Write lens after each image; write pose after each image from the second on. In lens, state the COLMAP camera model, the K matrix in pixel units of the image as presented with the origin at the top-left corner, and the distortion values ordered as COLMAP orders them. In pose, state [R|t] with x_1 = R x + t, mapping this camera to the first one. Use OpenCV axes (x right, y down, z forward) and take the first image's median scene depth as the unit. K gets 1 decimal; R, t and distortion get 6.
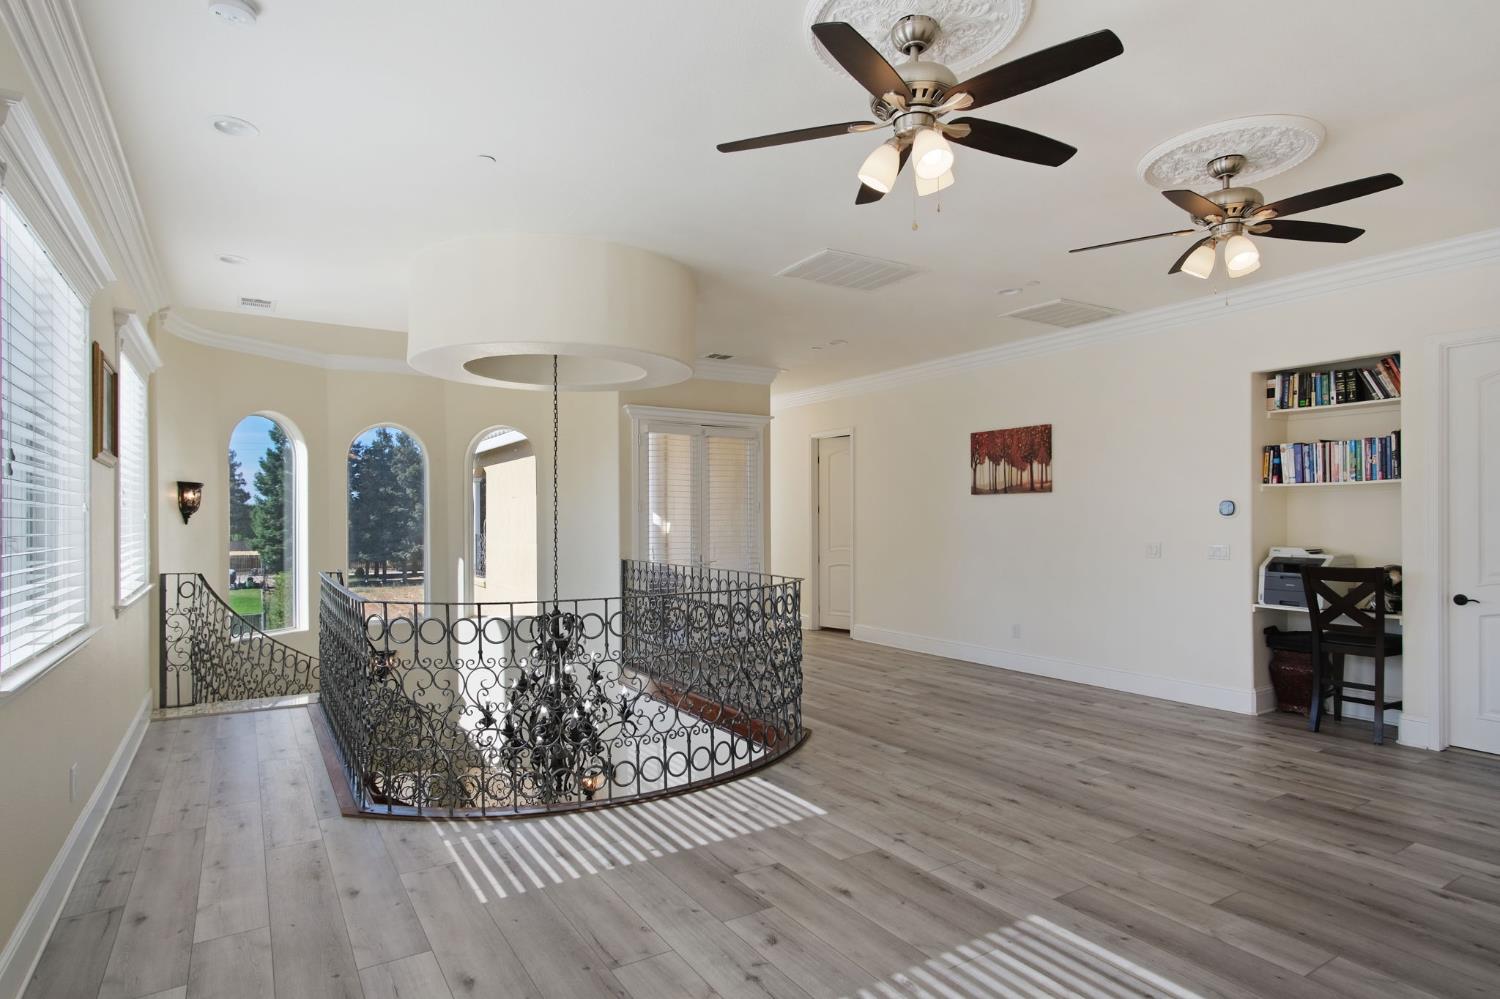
lens RADIAL K [[805.7, 0, 754.4], [0, 805.7, 506.4], [0, 0, 1]] dist [-0.005704, 0.006201]
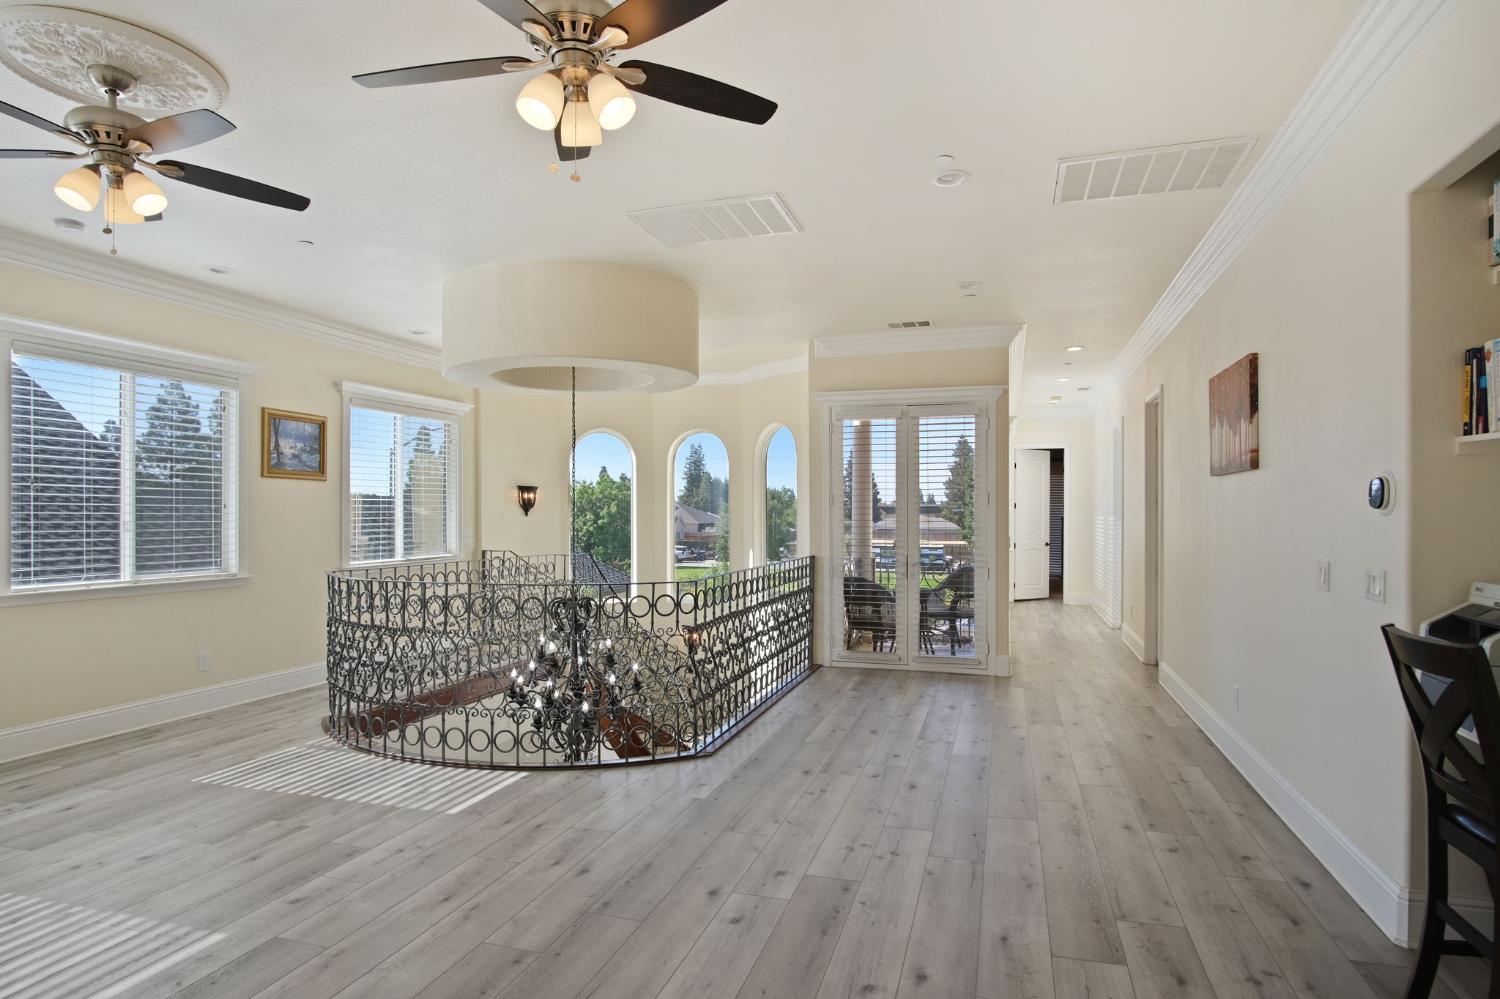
lens RADIAL K [[826.7, 0, 748.9], [0, 826.7, 503.8], [0, 0, 1]] dist [-0.023798, 0.002586]
pose [[0.647619, -0.006319, -0.761938, 1.033317], [0.011929, 0.999927, 0.001847, 0.004422], [0.761871, -0.010286, 0.647647, 0.595321]]
